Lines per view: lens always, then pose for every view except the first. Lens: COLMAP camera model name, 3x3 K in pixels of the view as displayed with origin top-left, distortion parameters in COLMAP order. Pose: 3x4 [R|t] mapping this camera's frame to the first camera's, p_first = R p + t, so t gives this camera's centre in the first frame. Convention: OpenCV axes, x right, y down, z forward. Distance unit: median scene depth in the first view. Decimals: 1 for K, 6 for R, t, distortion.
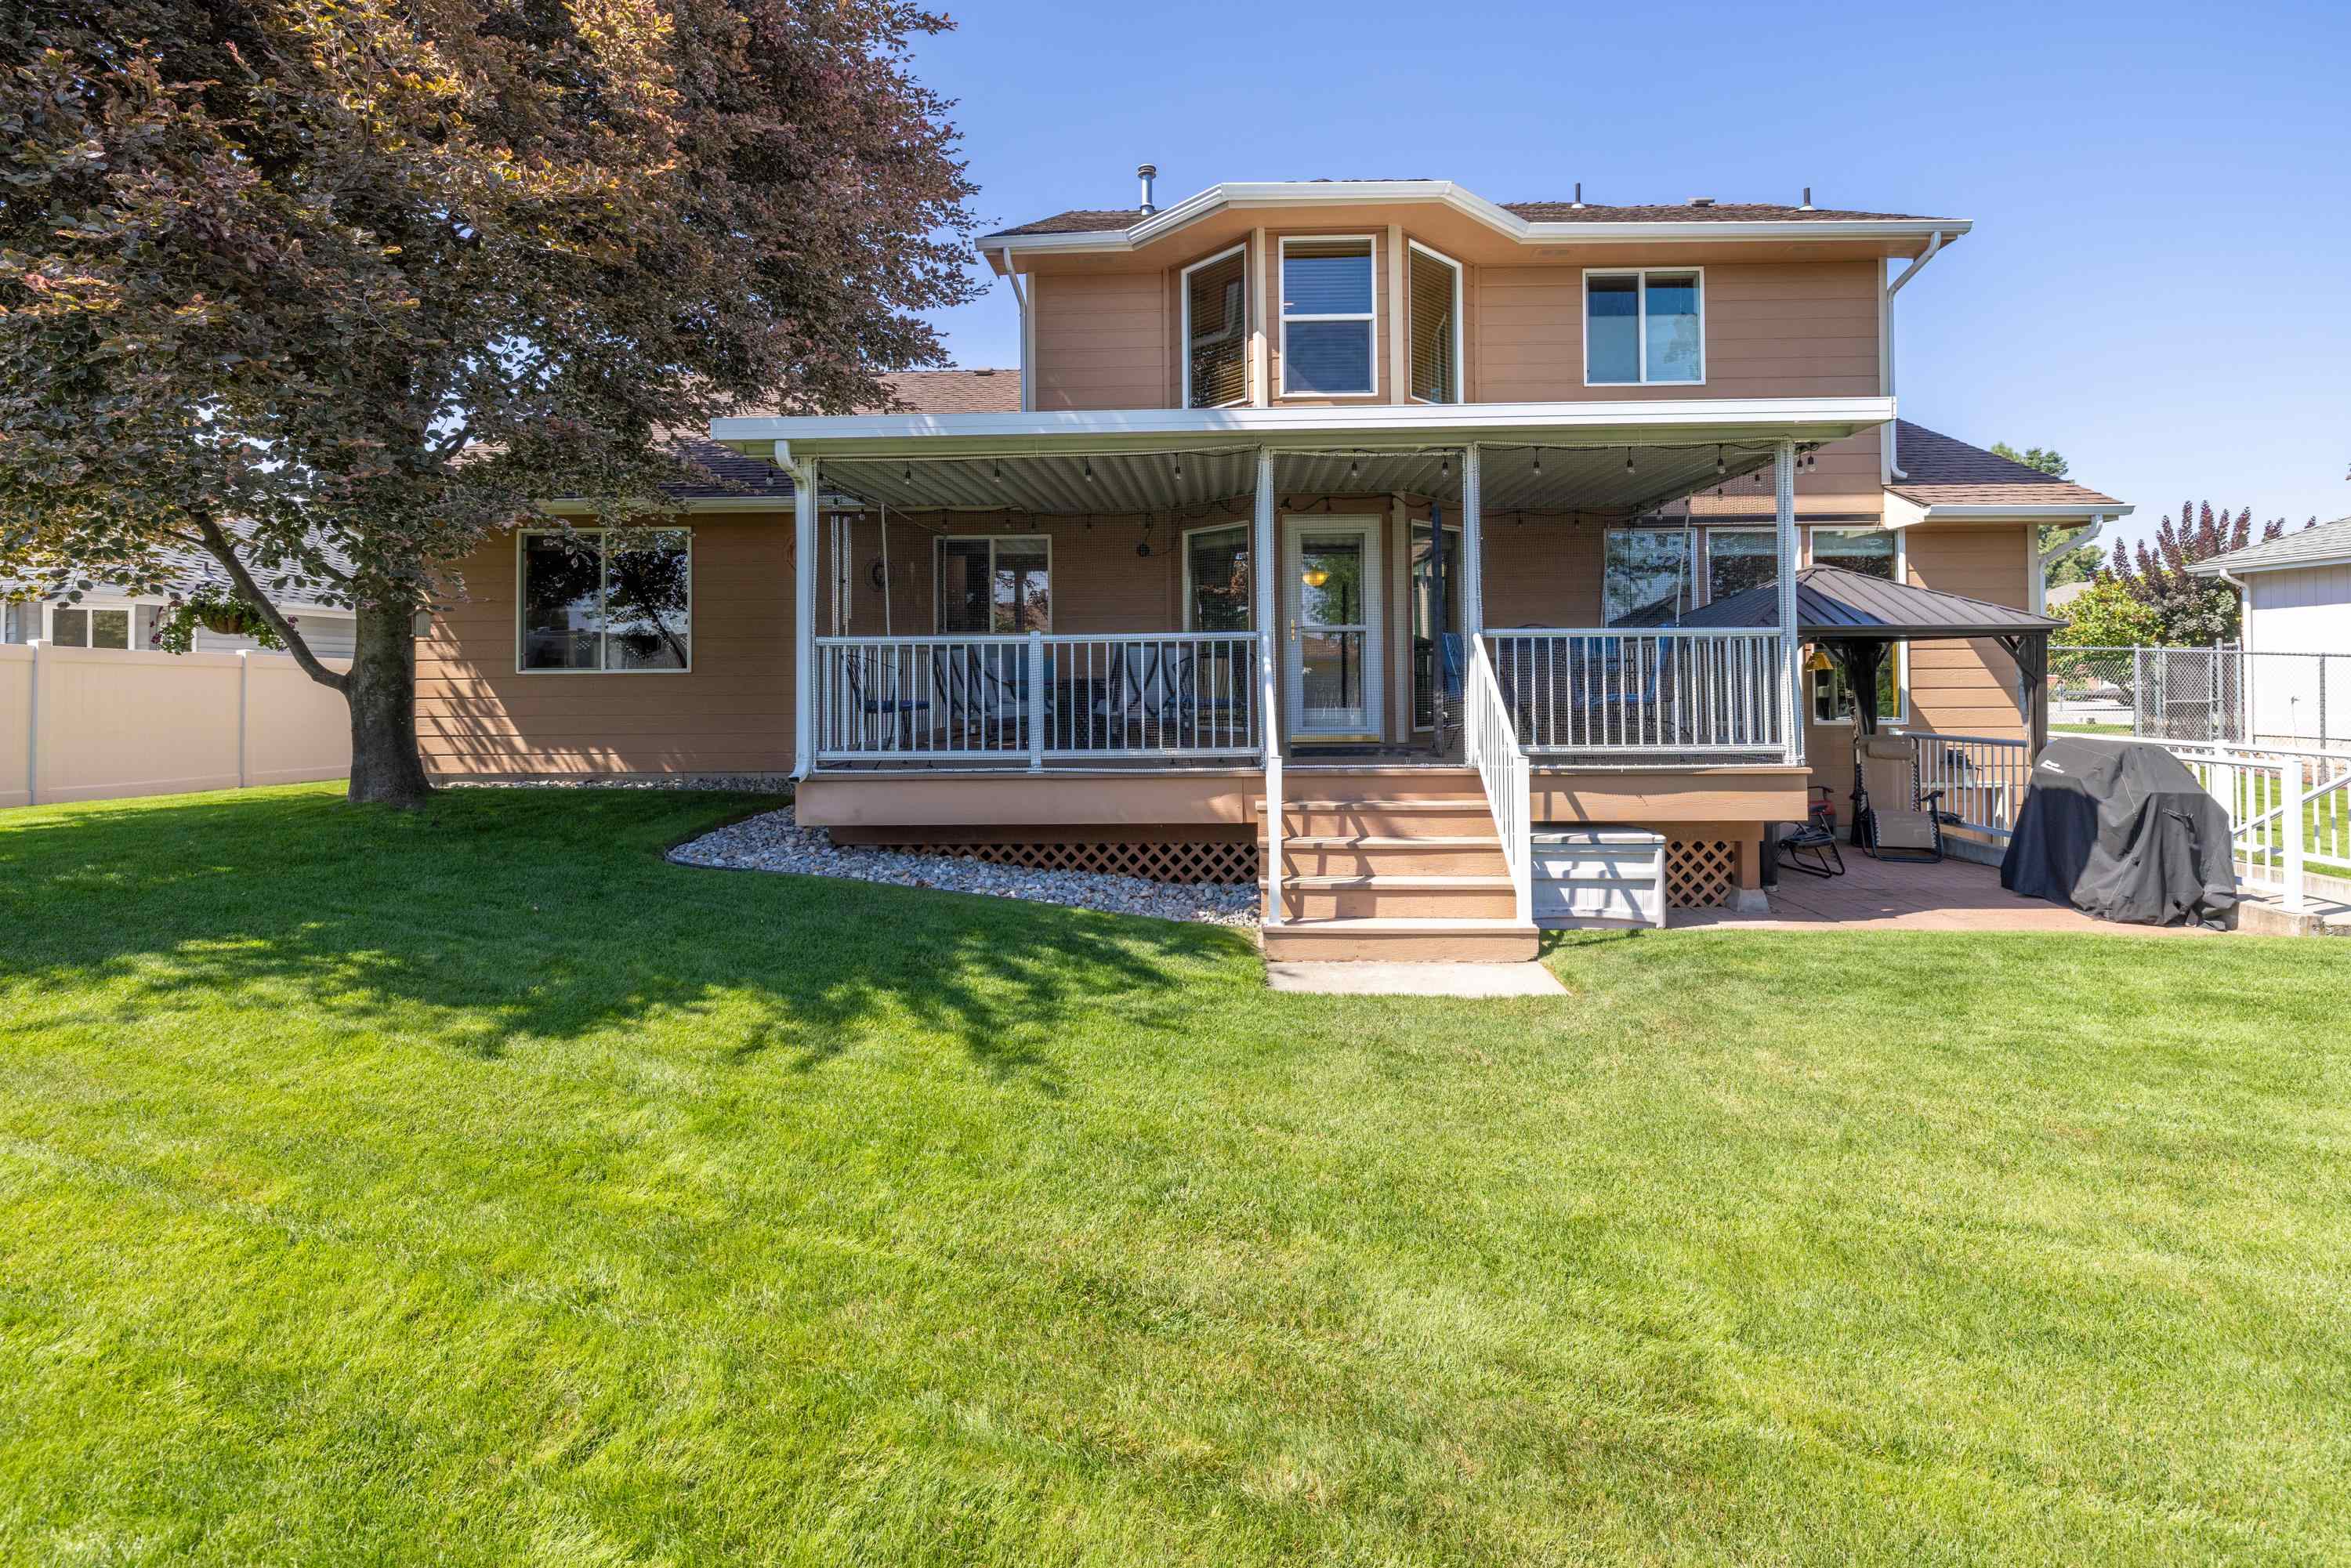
lens RADIAL K [[1011.9, 0, 1175.8], [0, 1011.9, 669.1], [0, 0, 1]] dist [-0.001415, 0.000121]
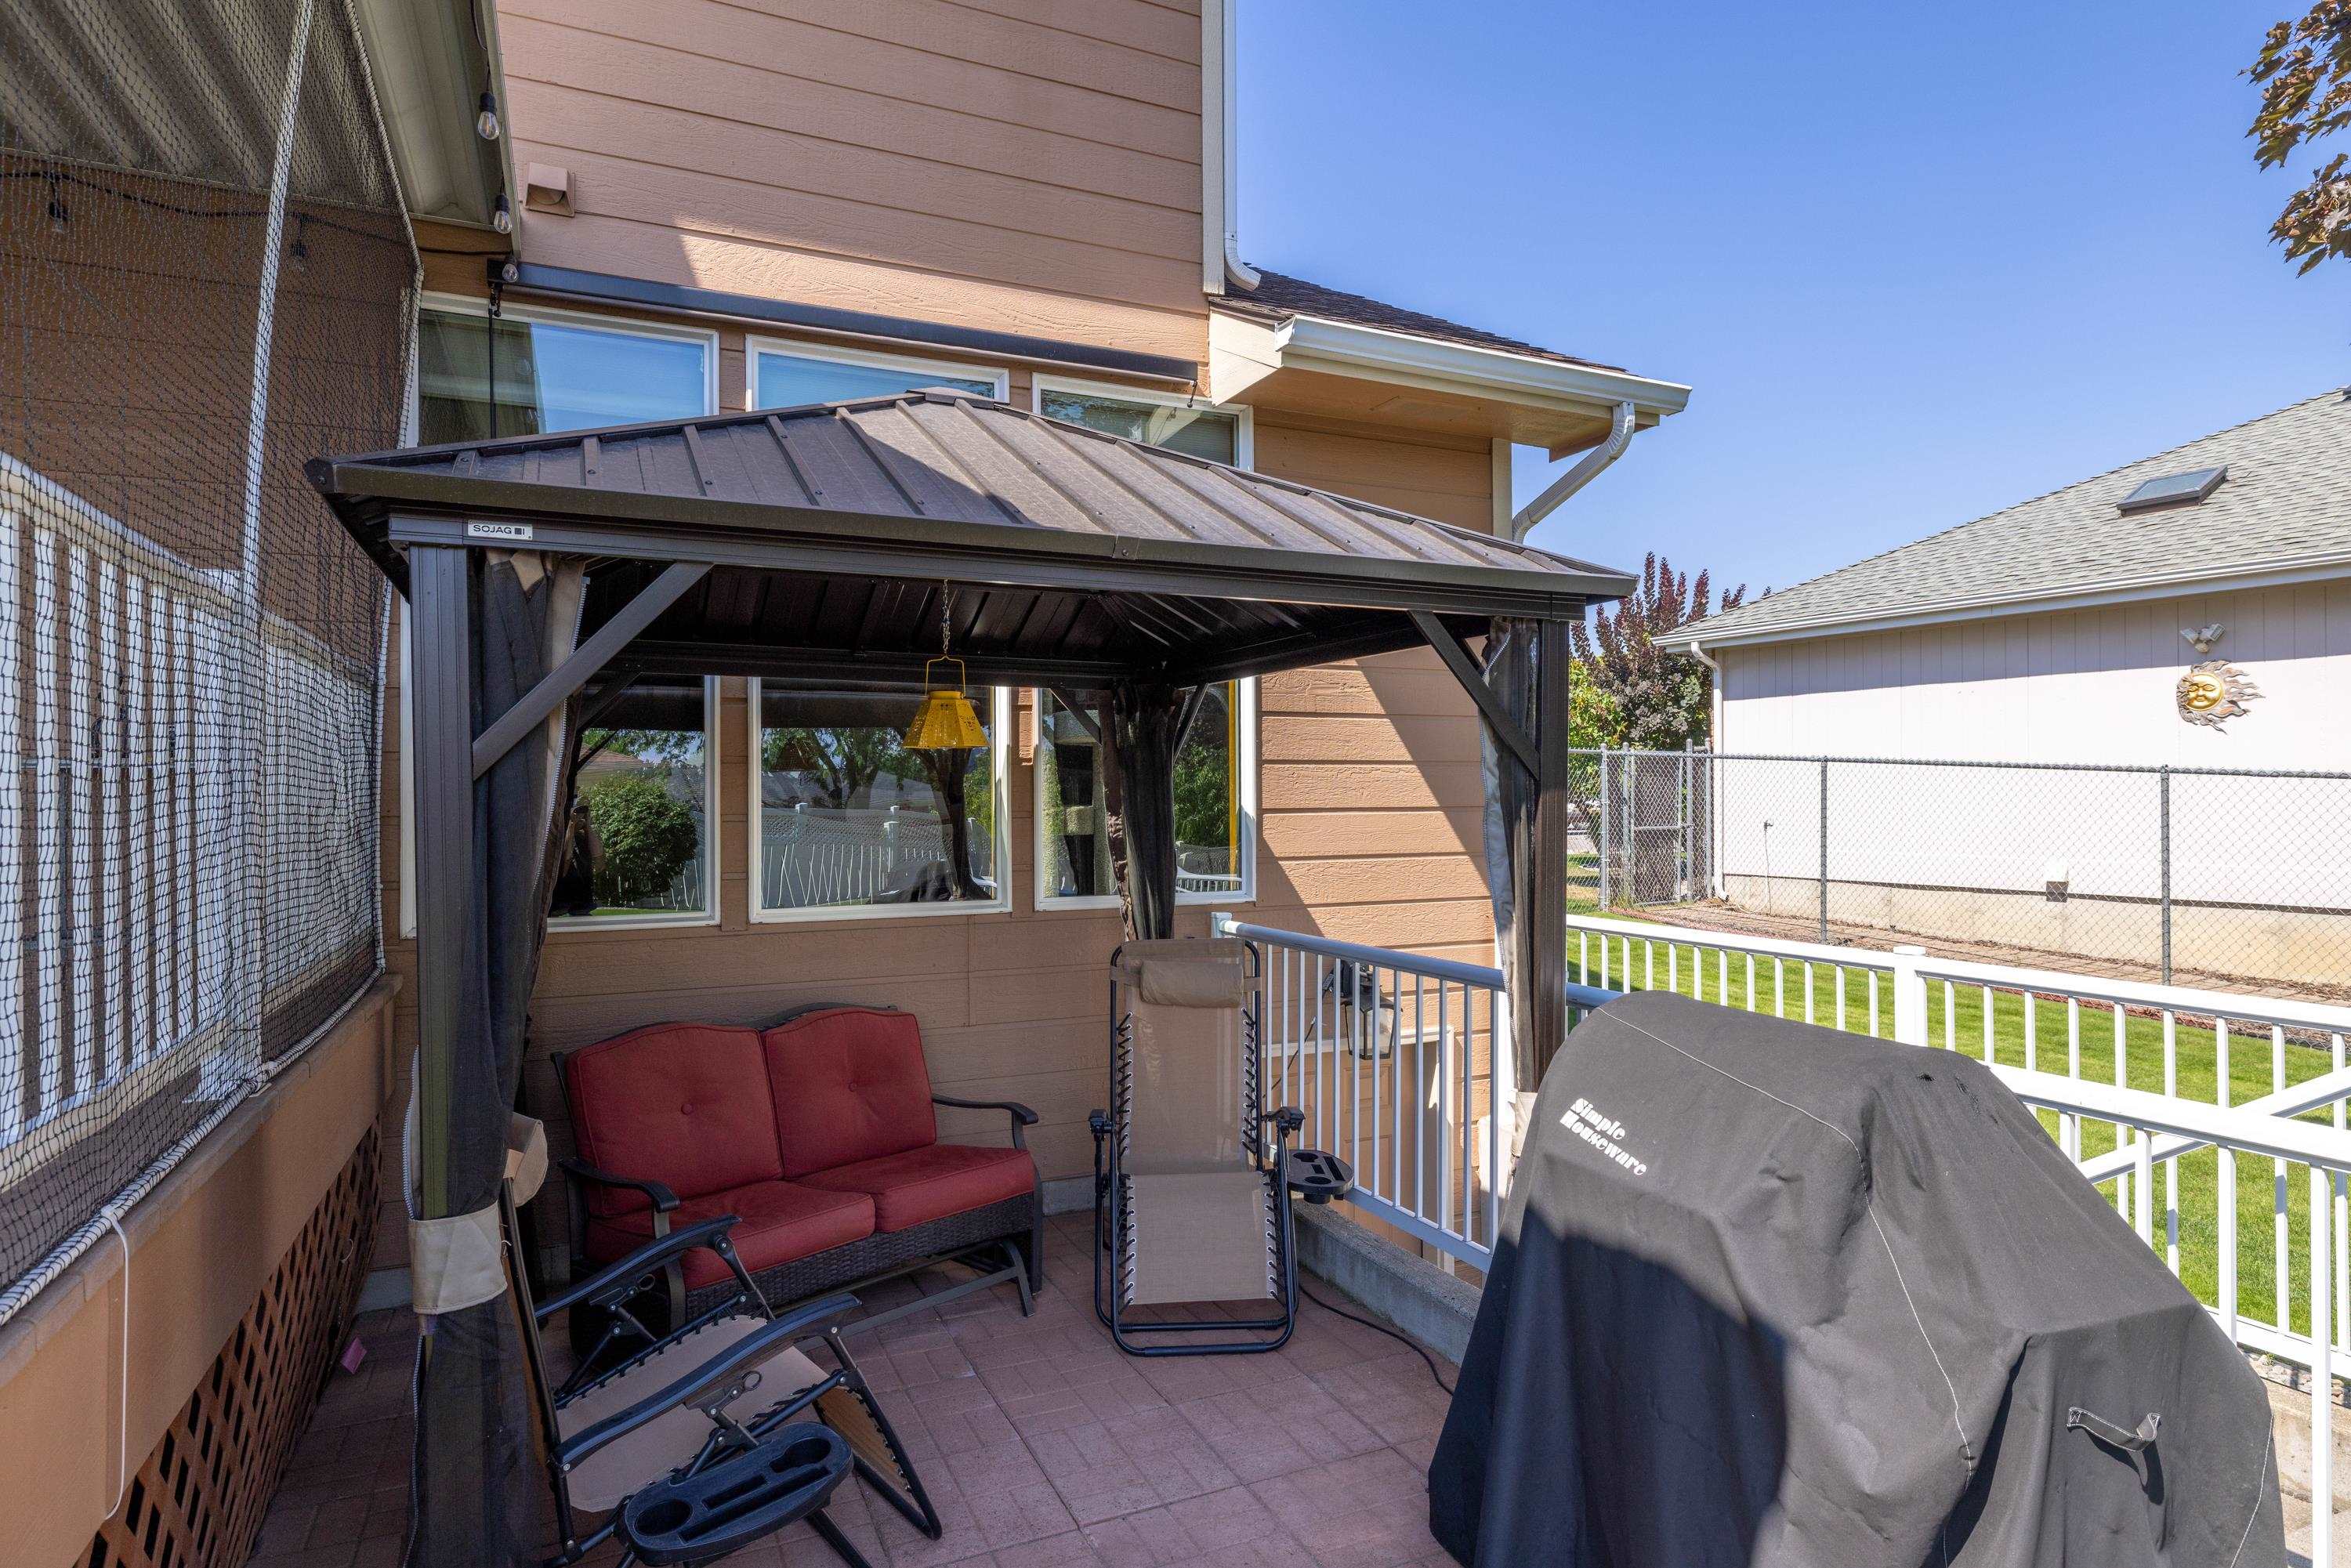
lens RADIAL K [[1234.3, 0, 1177.0], [0, 1234.3, 804.1], [0, 0, 1]] dist [-0.043454, -0.000084]
pose [[0.892125, 0.000153, 0.451789, 0.469423], [-0.005367, 0.999933, 0.010261, 0.011499], [-0.451757, -0.011579, 0.892066, 0.571362]]
